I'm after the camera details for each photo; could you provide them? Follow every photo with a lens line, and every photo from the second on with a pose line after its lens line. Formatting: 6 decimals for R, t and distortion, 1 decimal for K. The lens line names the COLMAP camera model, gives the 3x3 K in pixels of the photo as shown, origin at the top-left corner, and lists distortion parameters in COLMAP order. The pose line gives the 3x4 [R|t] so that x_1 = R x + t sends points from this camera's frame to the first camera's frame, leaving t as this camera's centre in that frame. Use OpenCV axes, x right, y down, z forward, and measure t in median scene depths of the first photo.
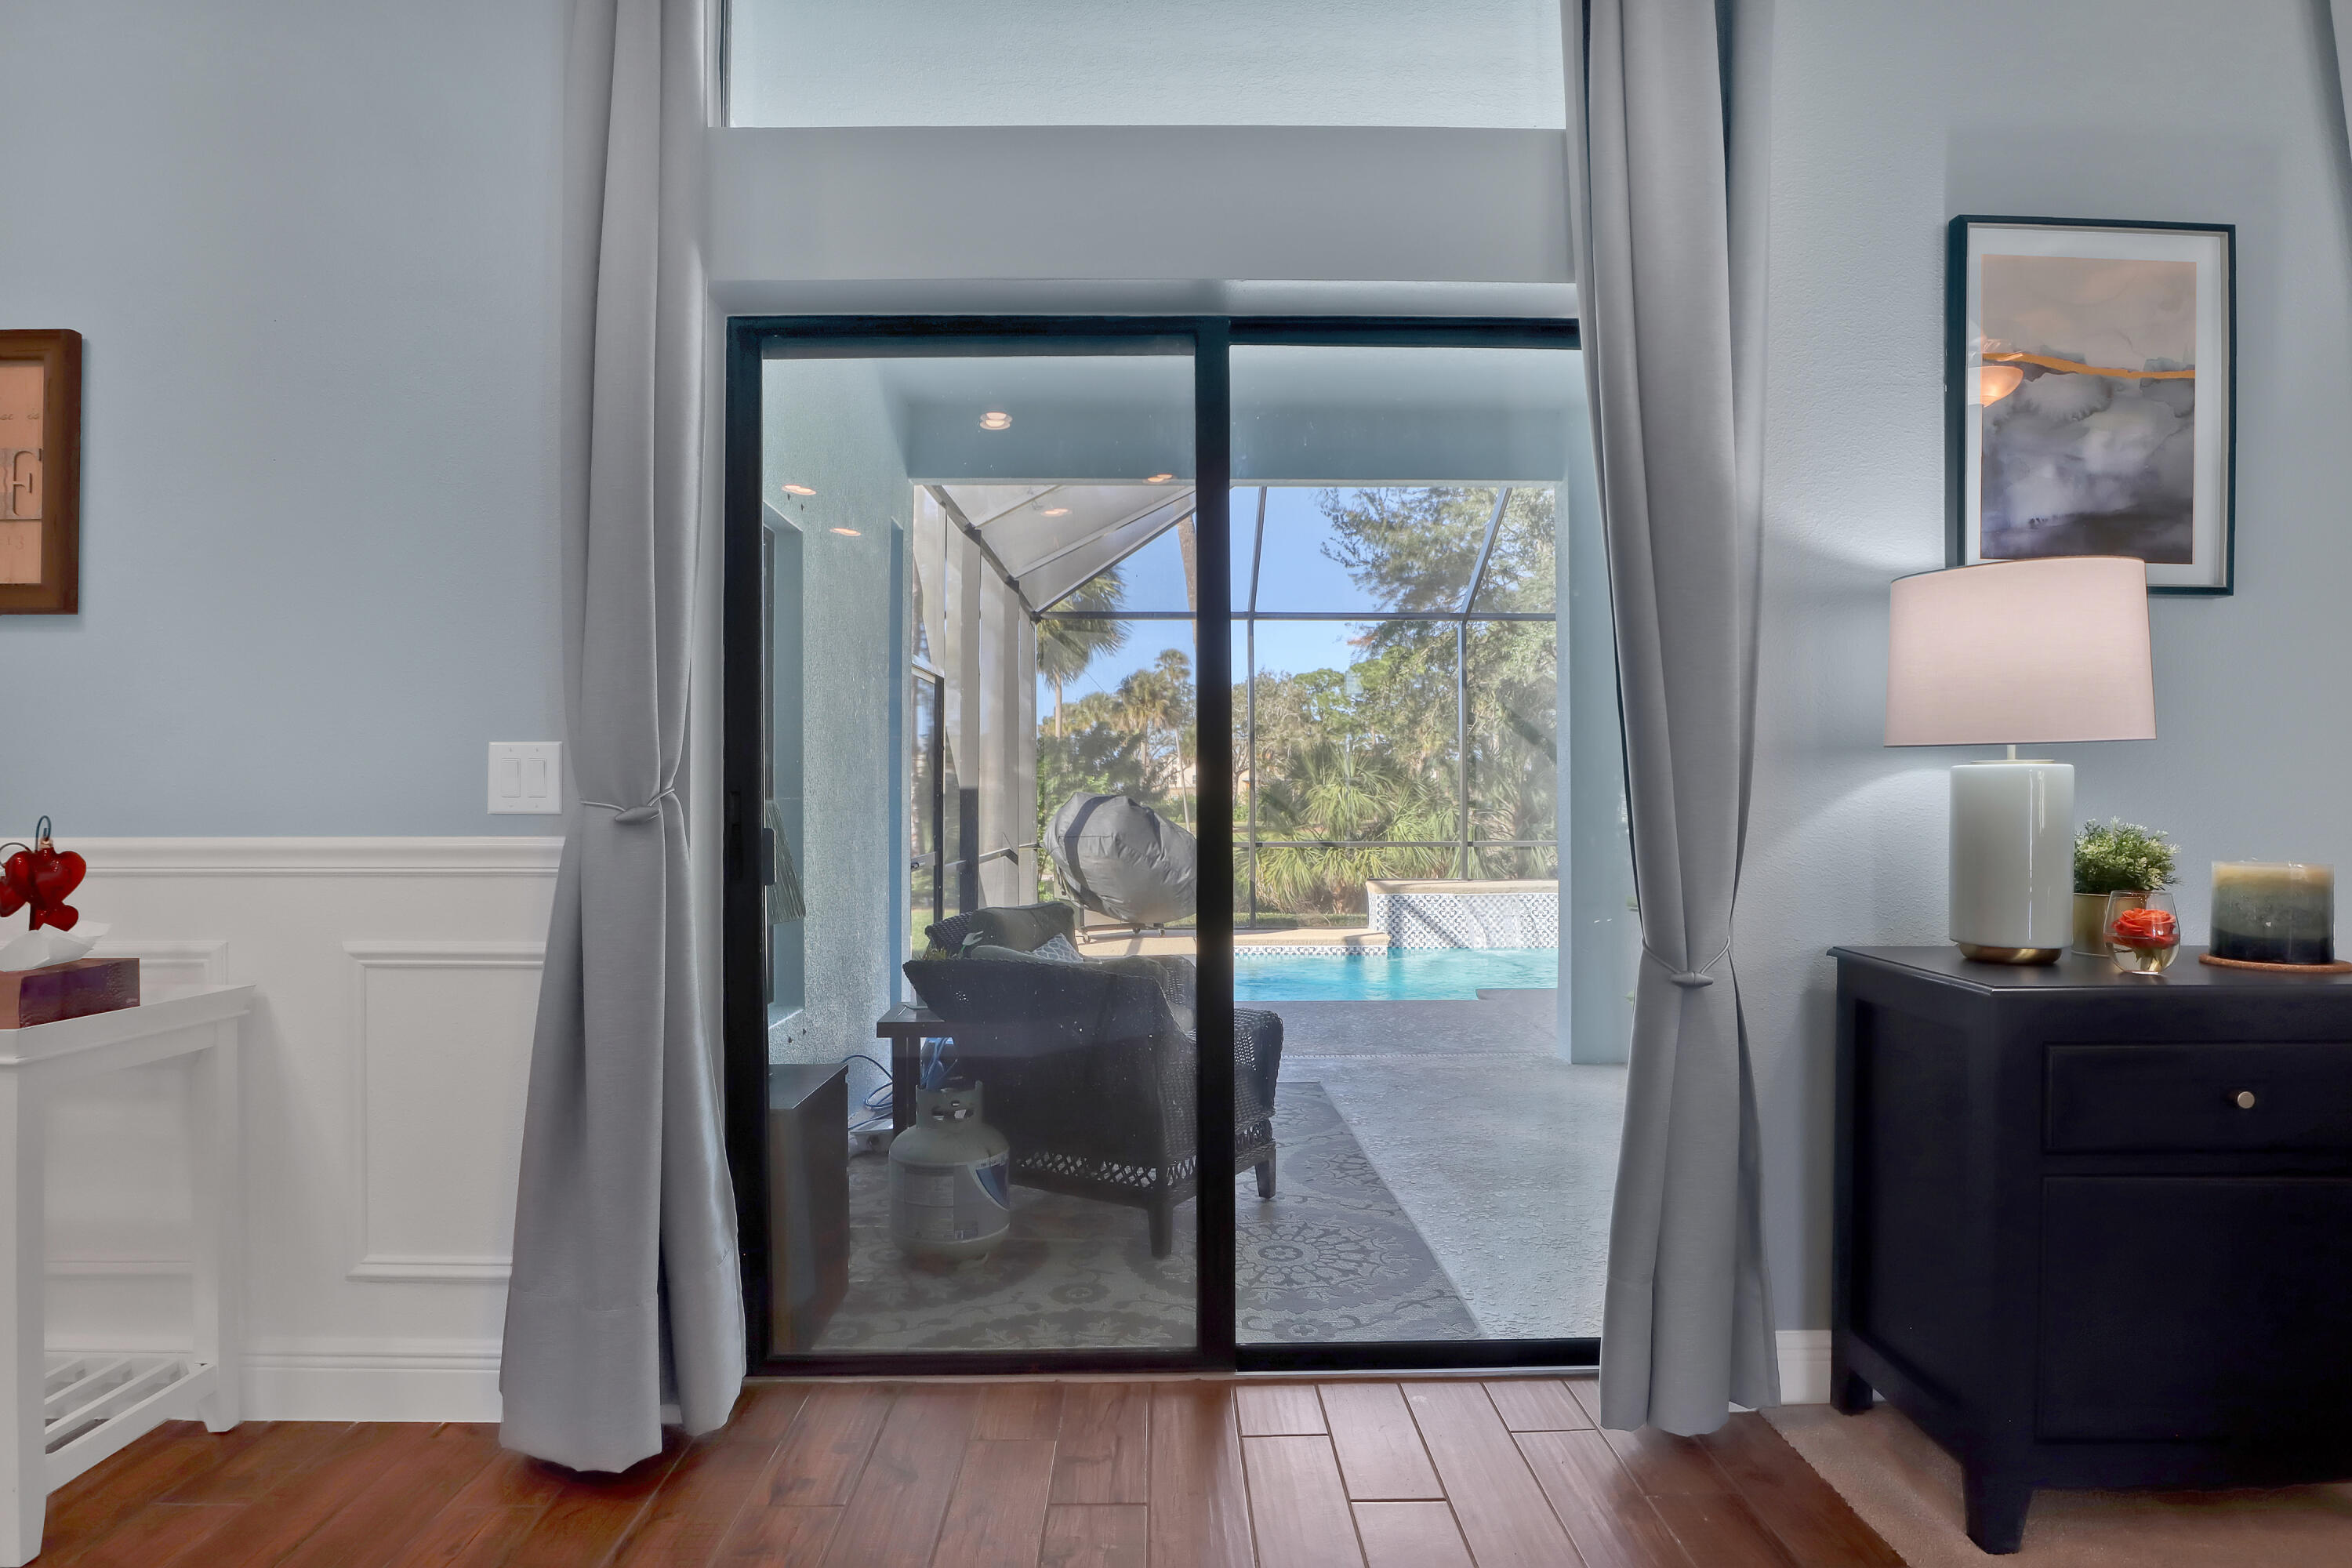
lens RADIAL K [[1240.1, 0, 1176.3], [0, 1240.1, 807.2], [0, 0, 1]] dist [-0.021025, 0.000161]
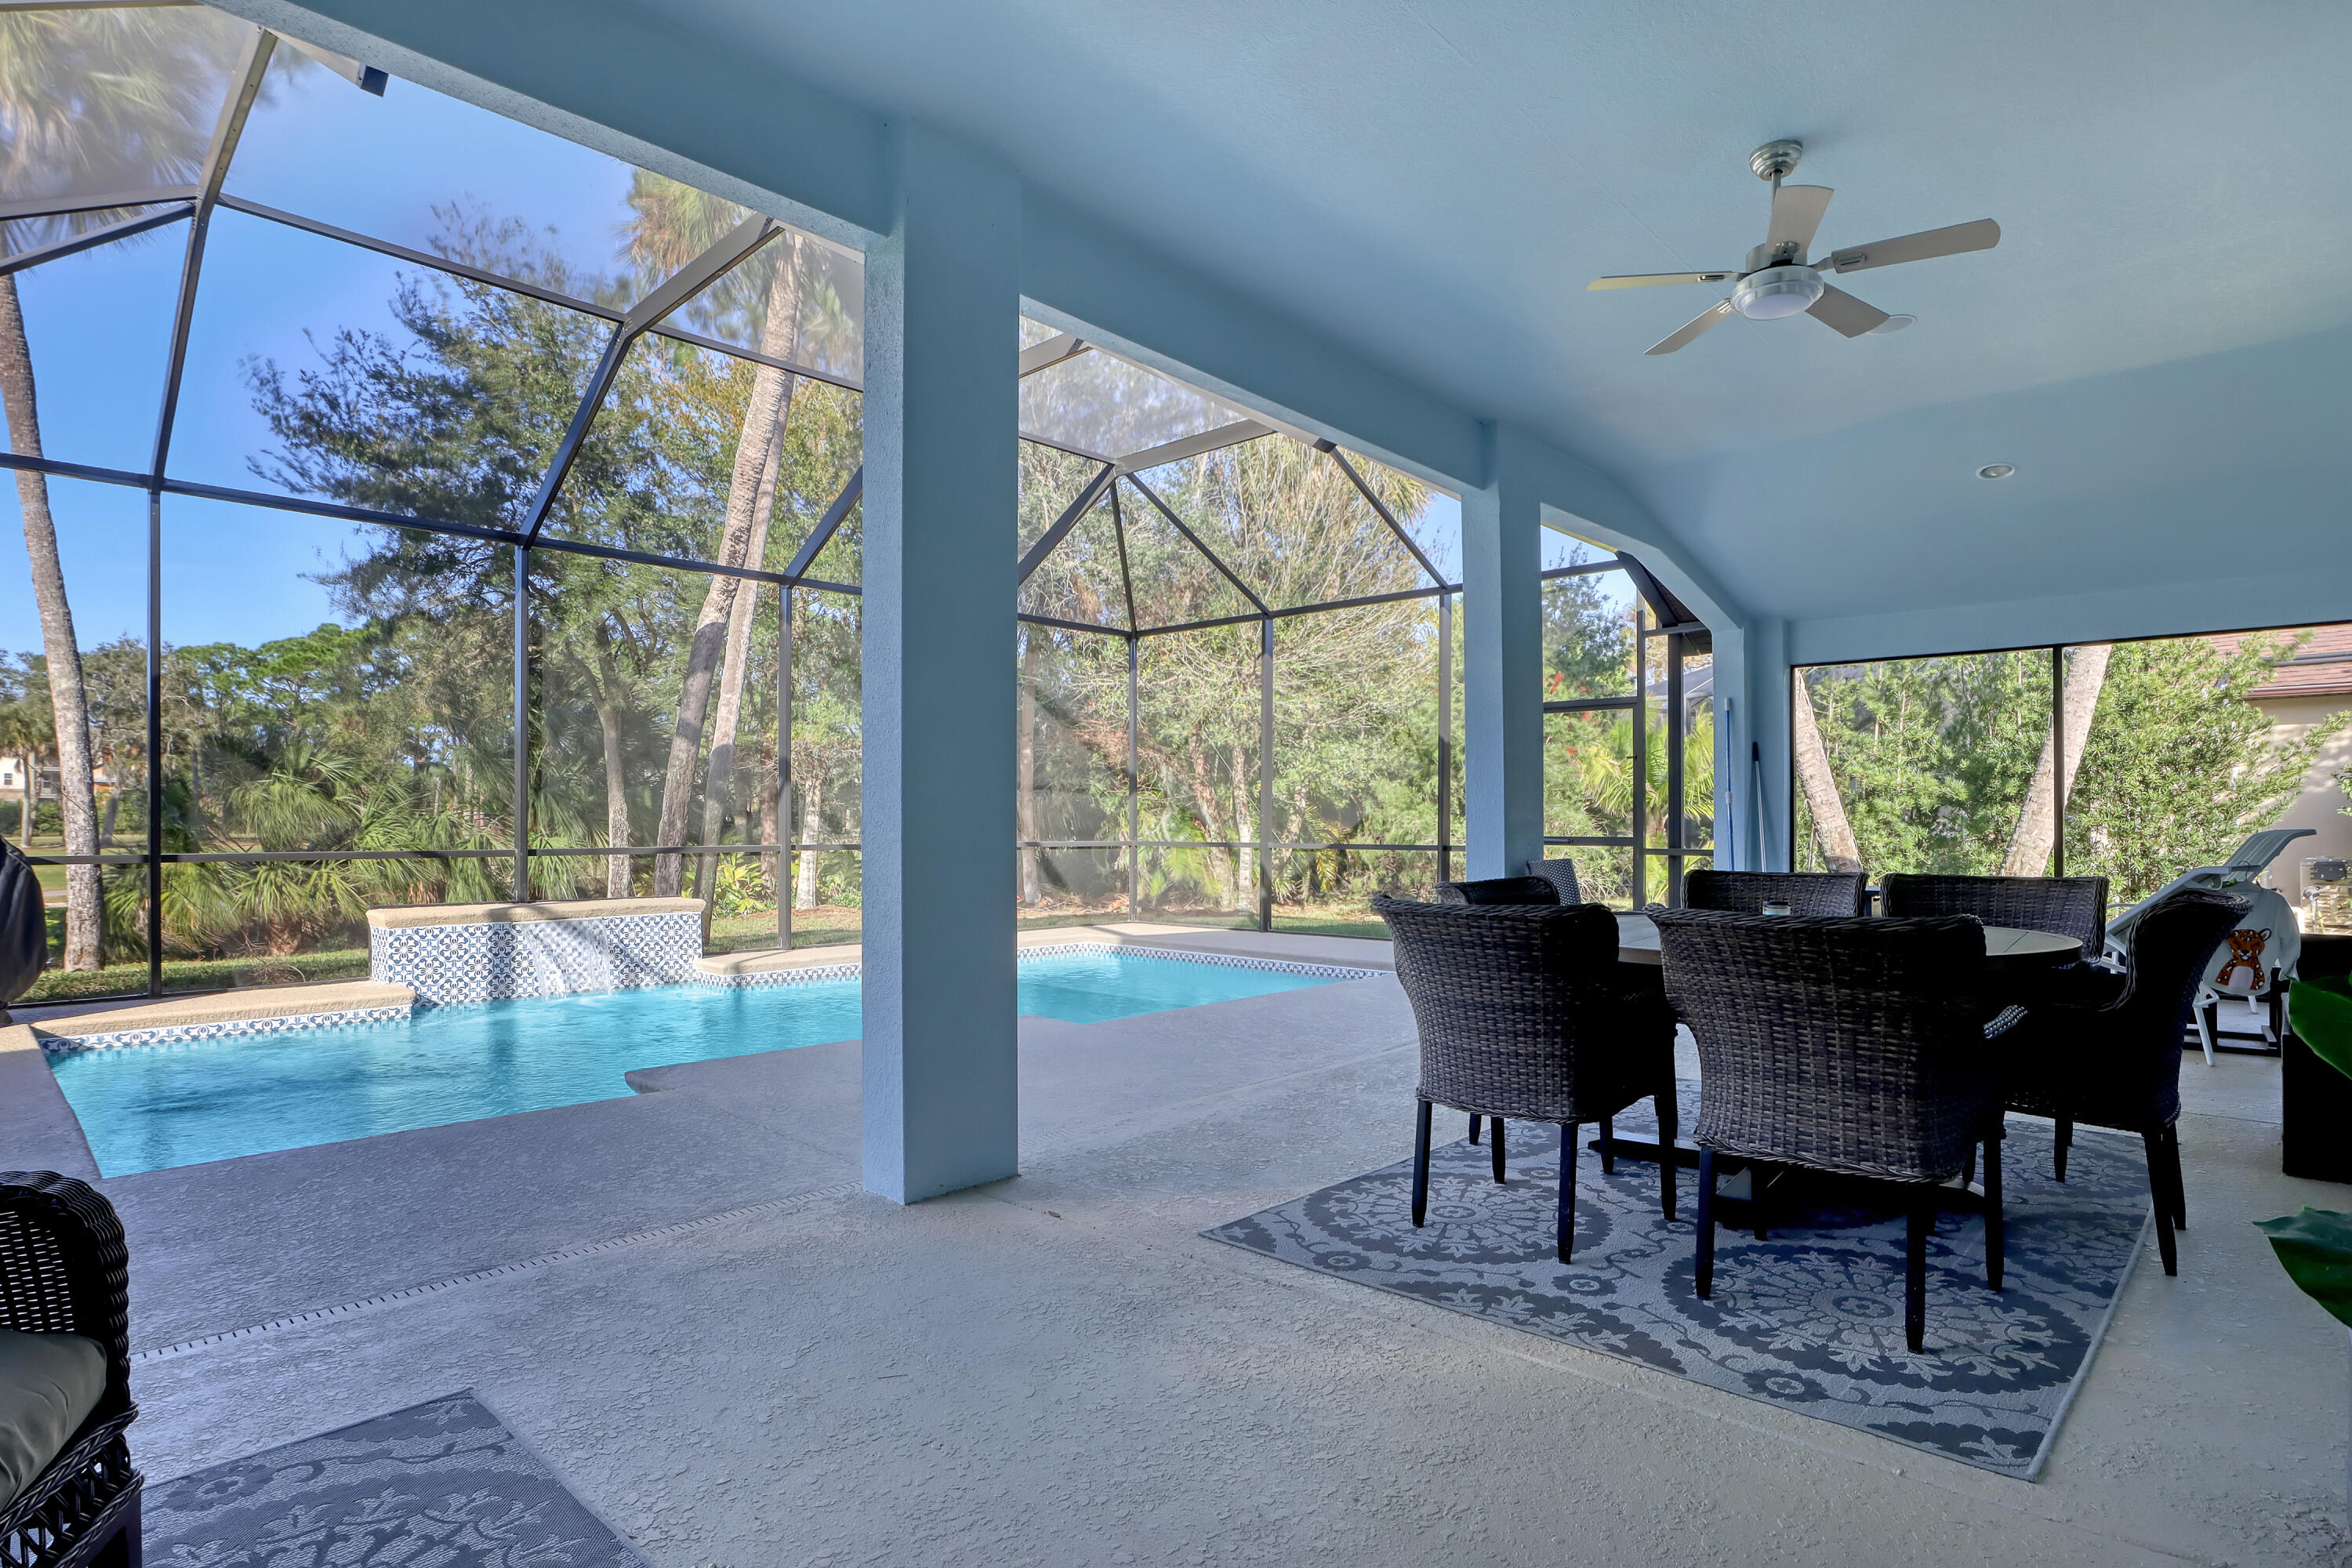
lens RADIAL K [[1202.1, 0, 1185.2], [0, 1202.1, 816.7], [0, 0, 1]] dist [-0.001883, -0.001641]
pose [[0.701254, -0.012078, 0.712809, -0.004903], [0.008679, 0.999927, 0.008405, 0.002003], [-0.712859, 0.000293, 0.701307, 0.153895]]
